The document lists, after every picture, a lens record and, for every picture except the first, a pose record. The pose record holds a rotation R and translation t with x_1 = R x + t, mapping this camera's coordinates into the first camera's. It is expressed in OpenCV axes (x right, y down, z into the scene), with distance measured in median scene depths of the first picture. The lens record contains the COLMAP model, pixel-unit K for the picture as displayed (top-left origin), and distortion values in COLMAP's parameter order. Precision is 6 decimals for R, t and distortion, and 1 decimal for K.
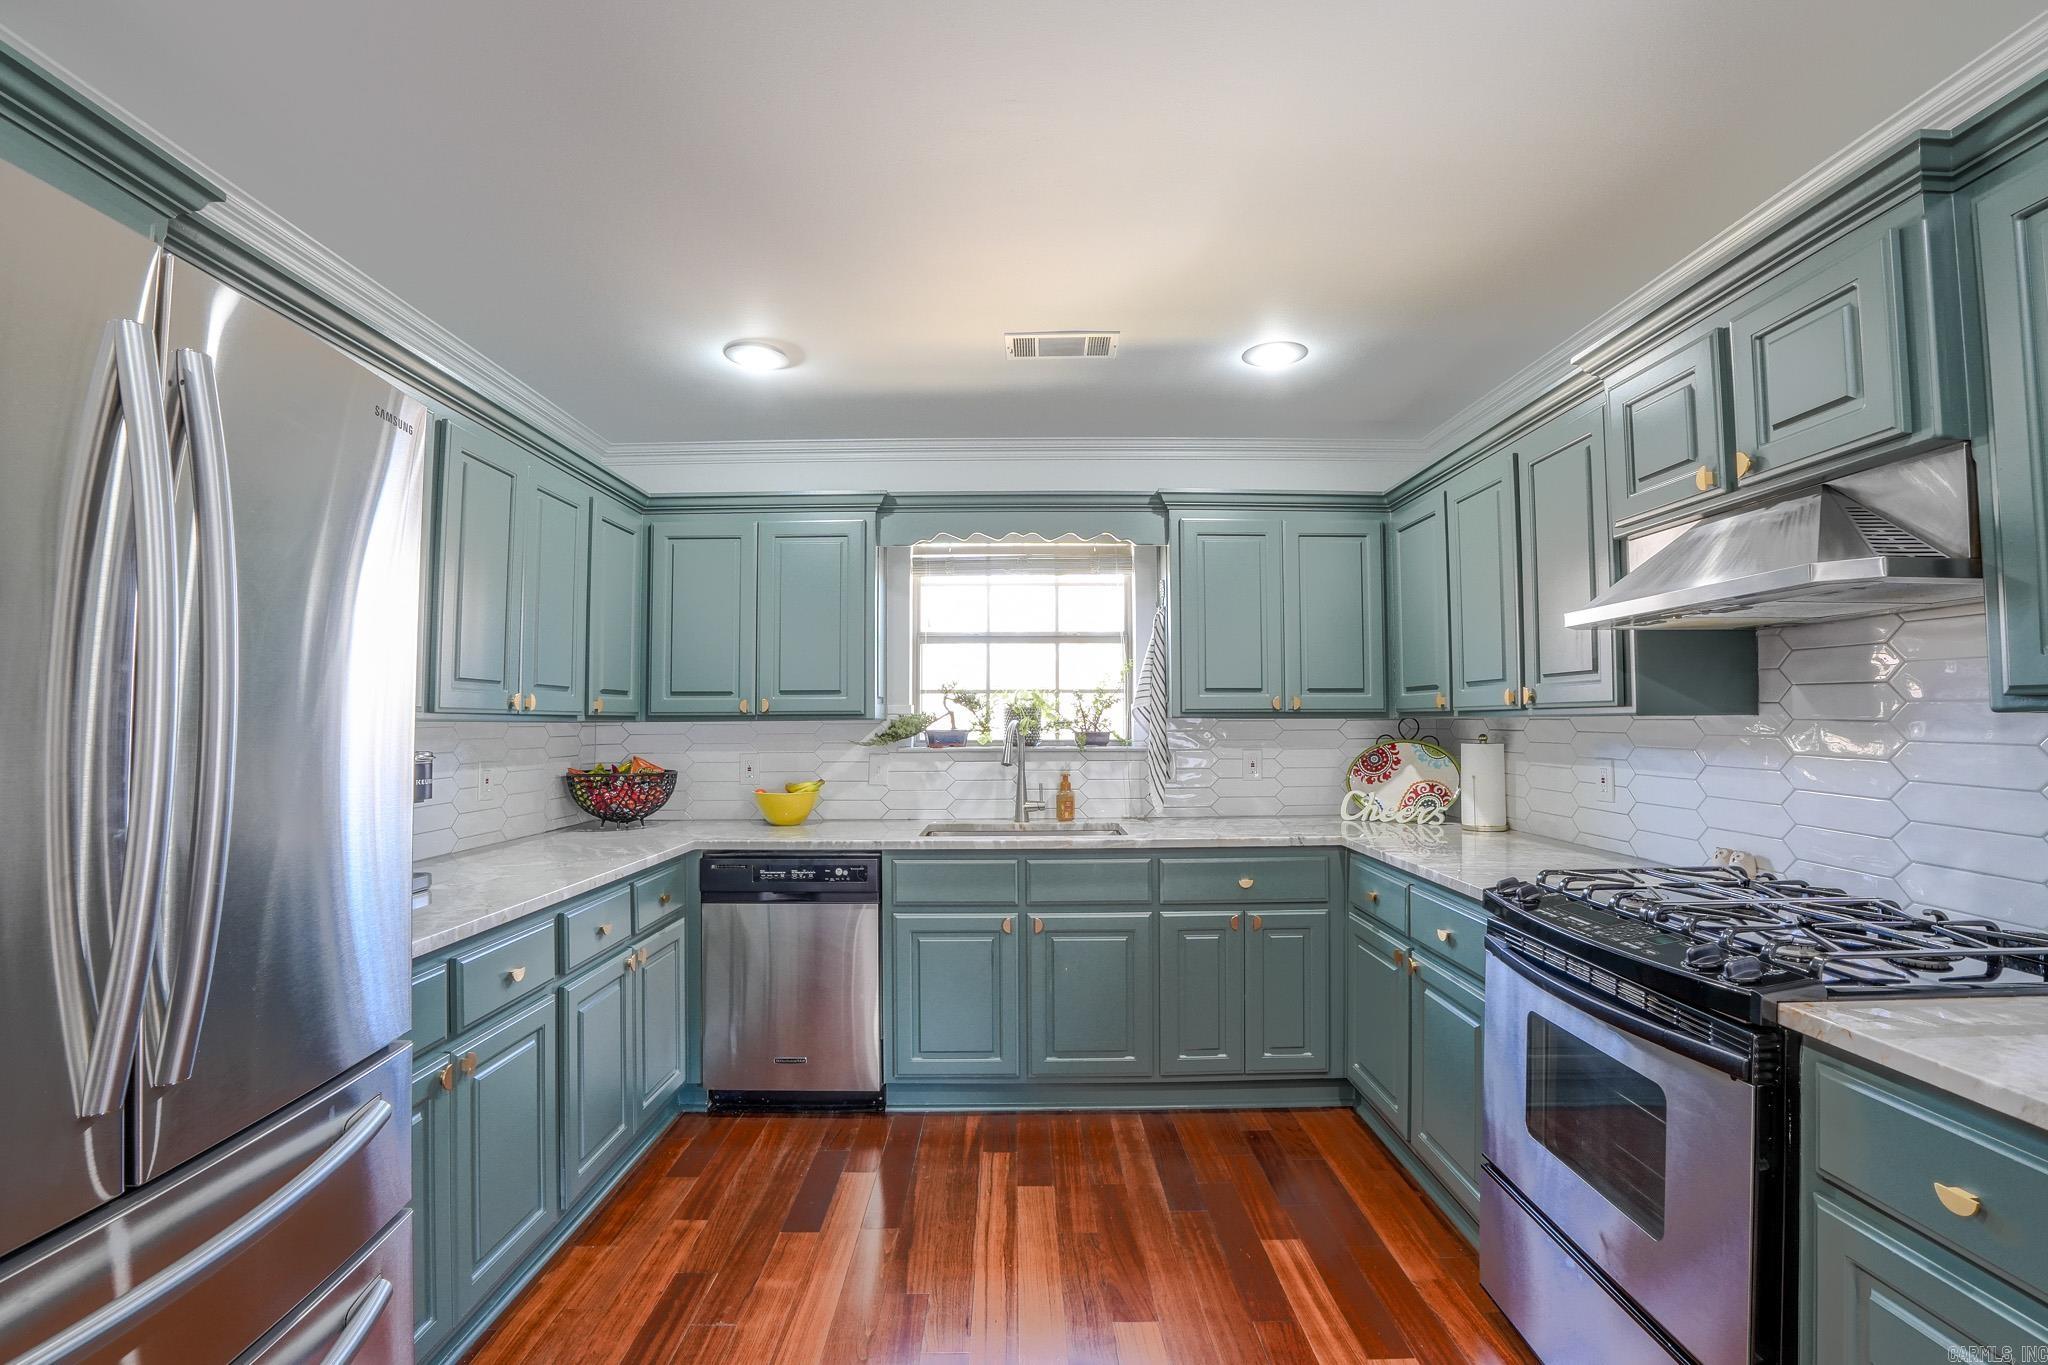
lens RADIAL K [[901.6, 0, 1040.4], [0, 901.6, 691.2], [0, 0, 1]] dist [-0.051934, 0.002809]
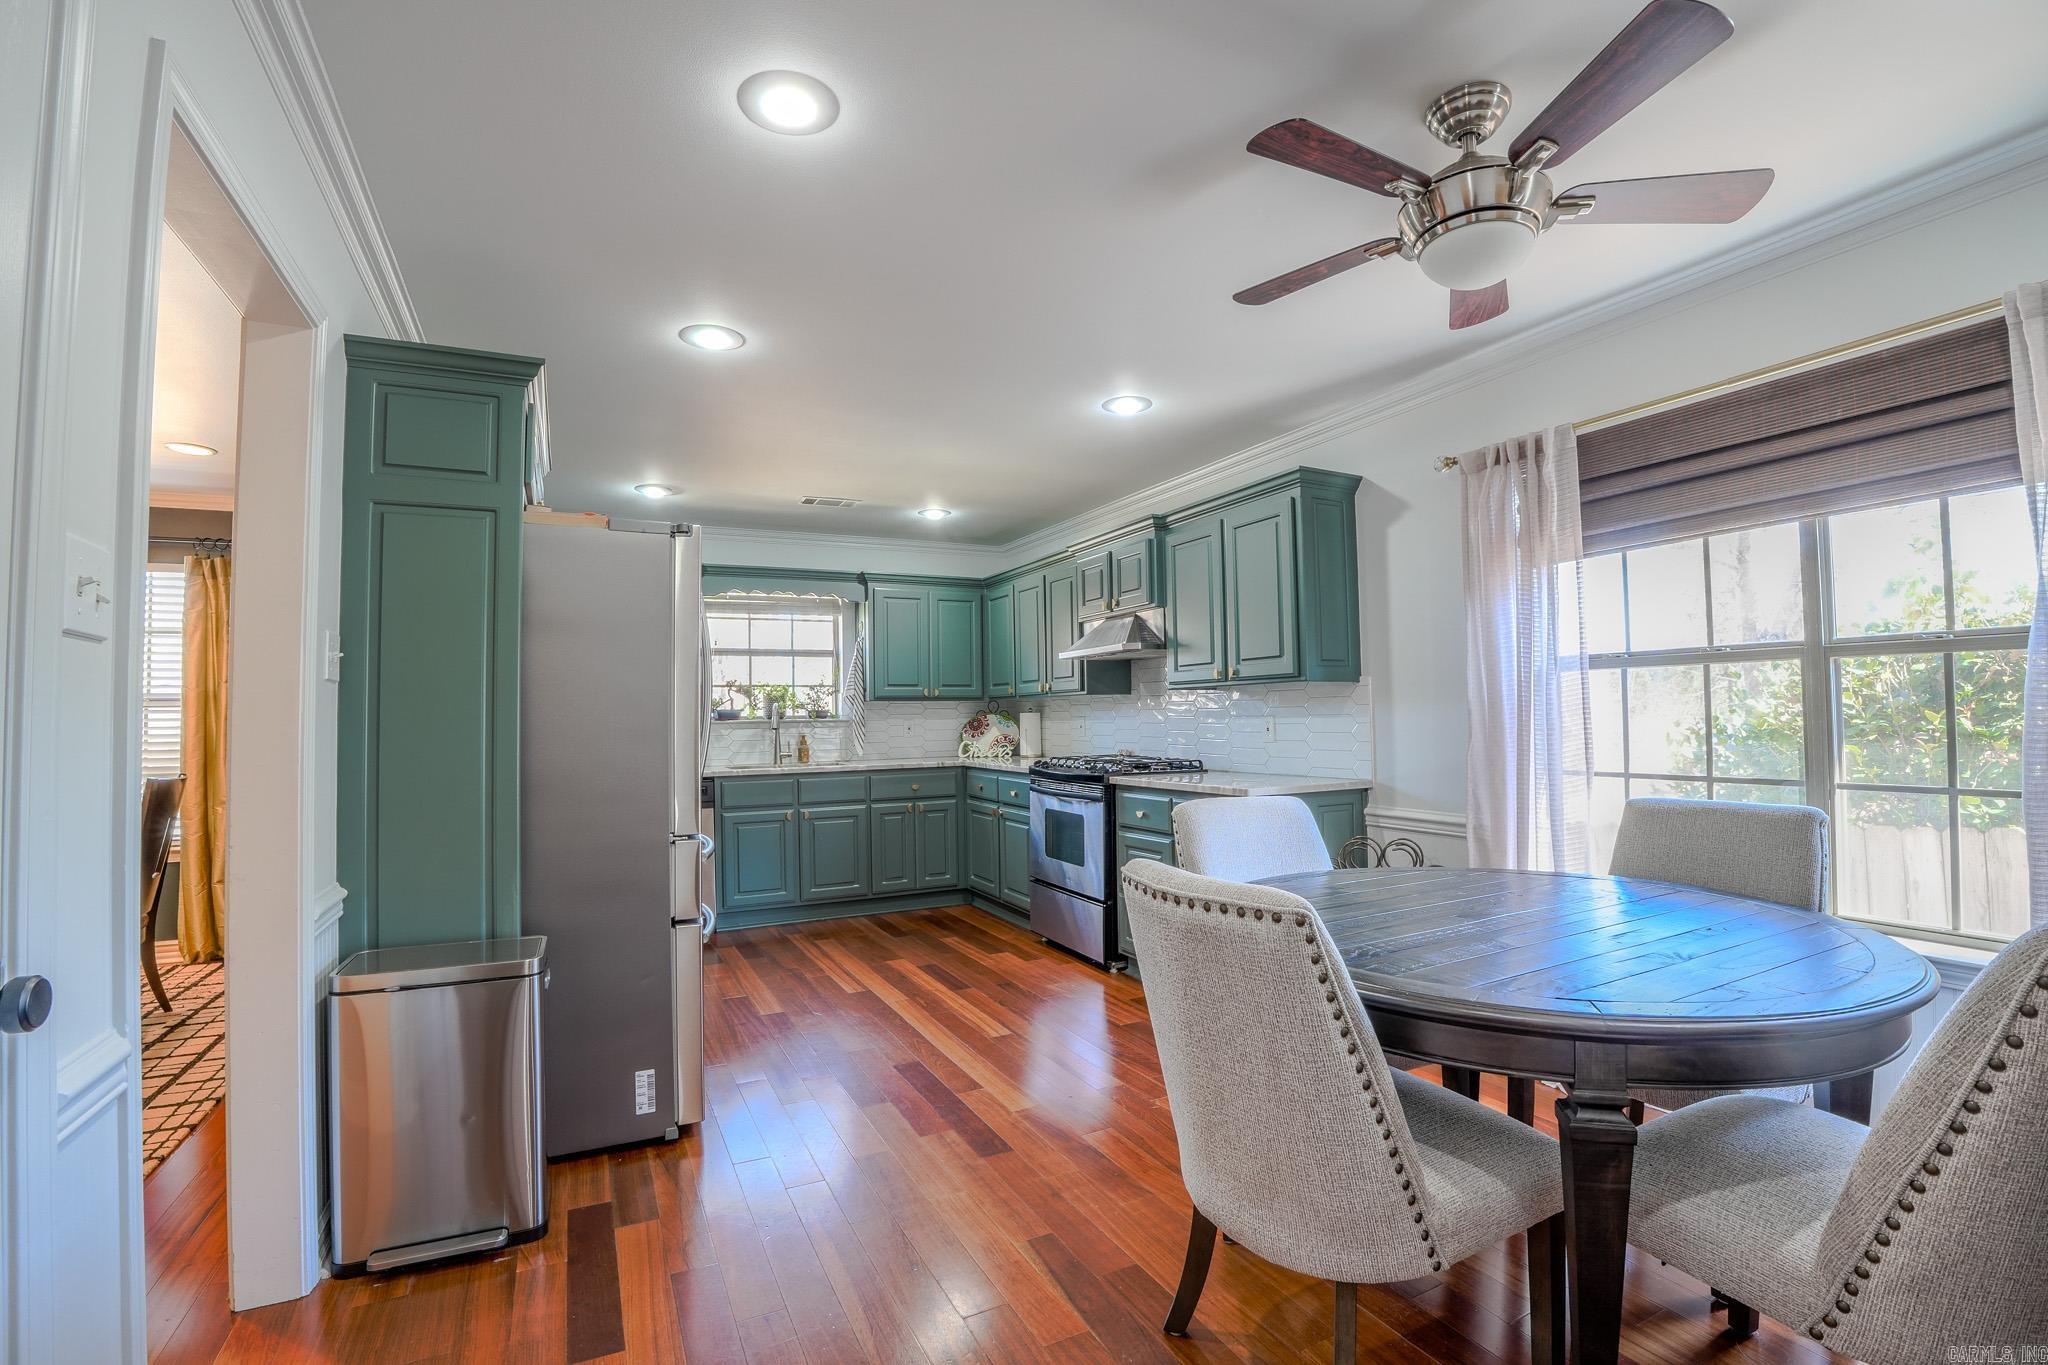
lens RADIAL K [[901.6, 0, 1026.7], [0, 901.6, 682.4], [0, 0, 1]] dist [-0.051934, 0.002809]
pose [[0.900537, 0.003978, 0.434760, -0.348616], [0.000109, 0.999956, -0.009375, 0.010353], [-0.434778, 0.008490, 0.900497, -0.733766]]
